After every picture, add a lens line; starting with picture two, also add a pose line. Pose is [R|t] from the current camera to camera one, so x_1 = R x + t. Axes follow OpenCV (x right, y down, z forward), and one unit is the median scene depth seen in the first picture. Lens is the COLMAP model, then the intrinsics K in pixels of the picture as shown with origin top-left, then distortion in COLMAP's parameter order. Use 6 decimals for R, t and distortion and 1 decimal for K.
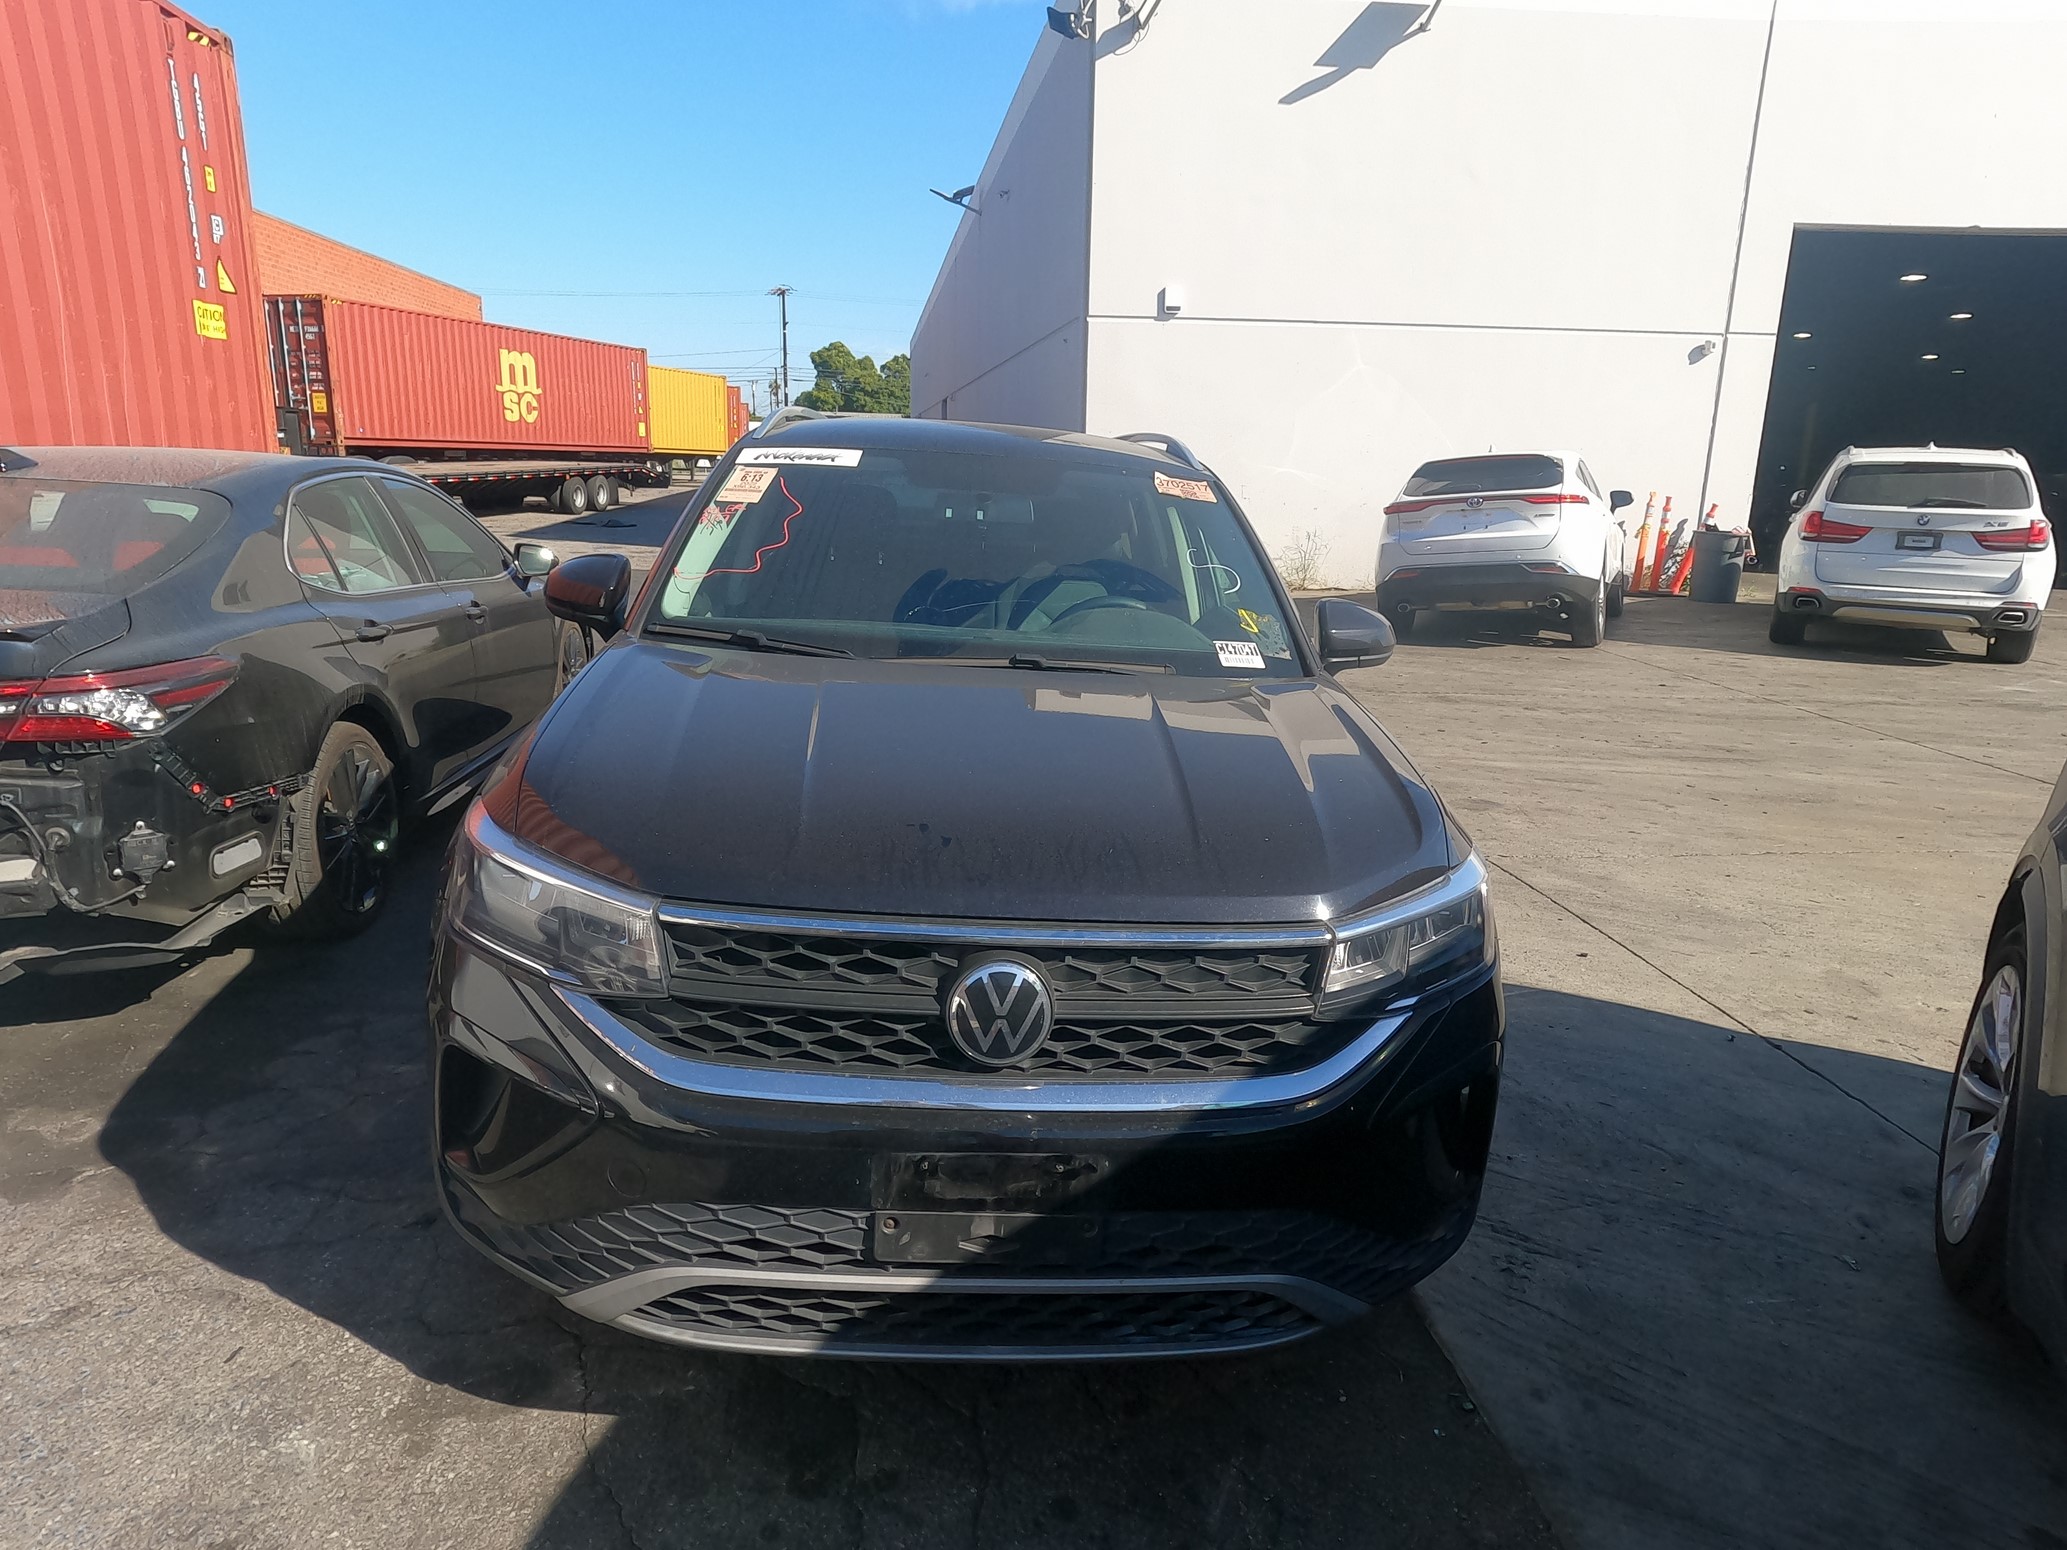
lens RADIAL K [[1291.6, 0, 1033.5], [0, 1291.6, 775.0], [0, 0, 1]] dist [-0.004857, 0.003407]
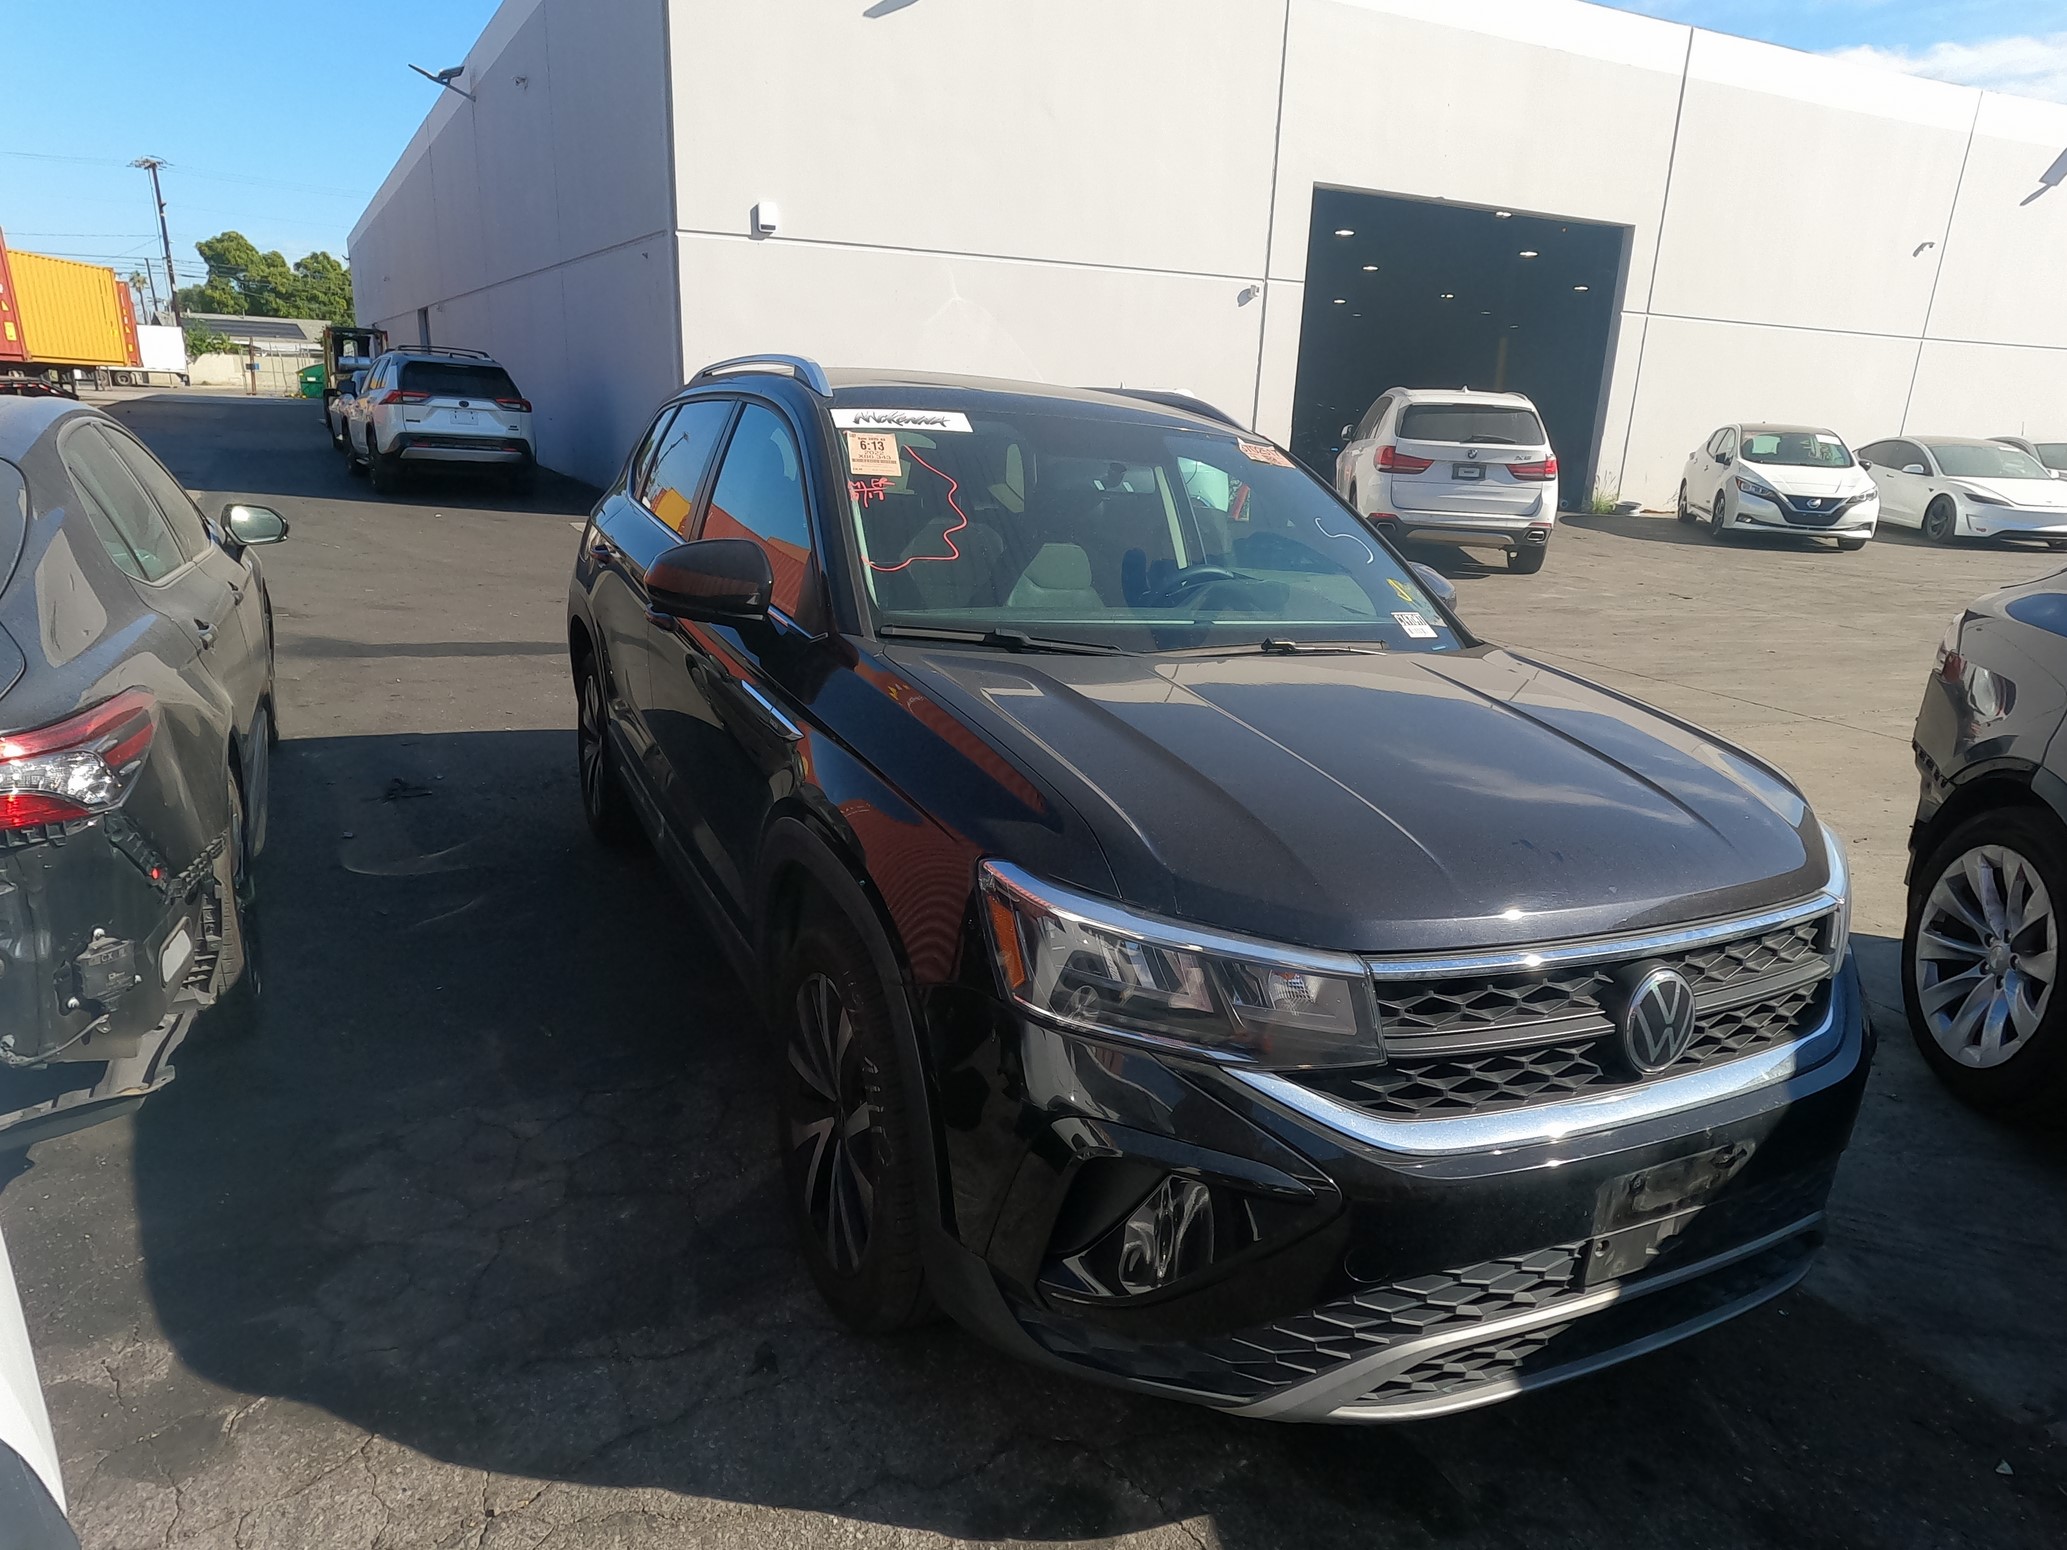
lens RADIAL K [[1305.2, 0, 1033.5], [0, 1305.2, 775.0], [0, 0, 1]] dist [-0.047656, 0.057207]
pose [[0.927947, -0.092537, 0.361042, -0.394512], [0.072217, 0.994971, 0.069403, -0.053710], [-0.365649, -0.038329, 0.929963, 0.116137]]
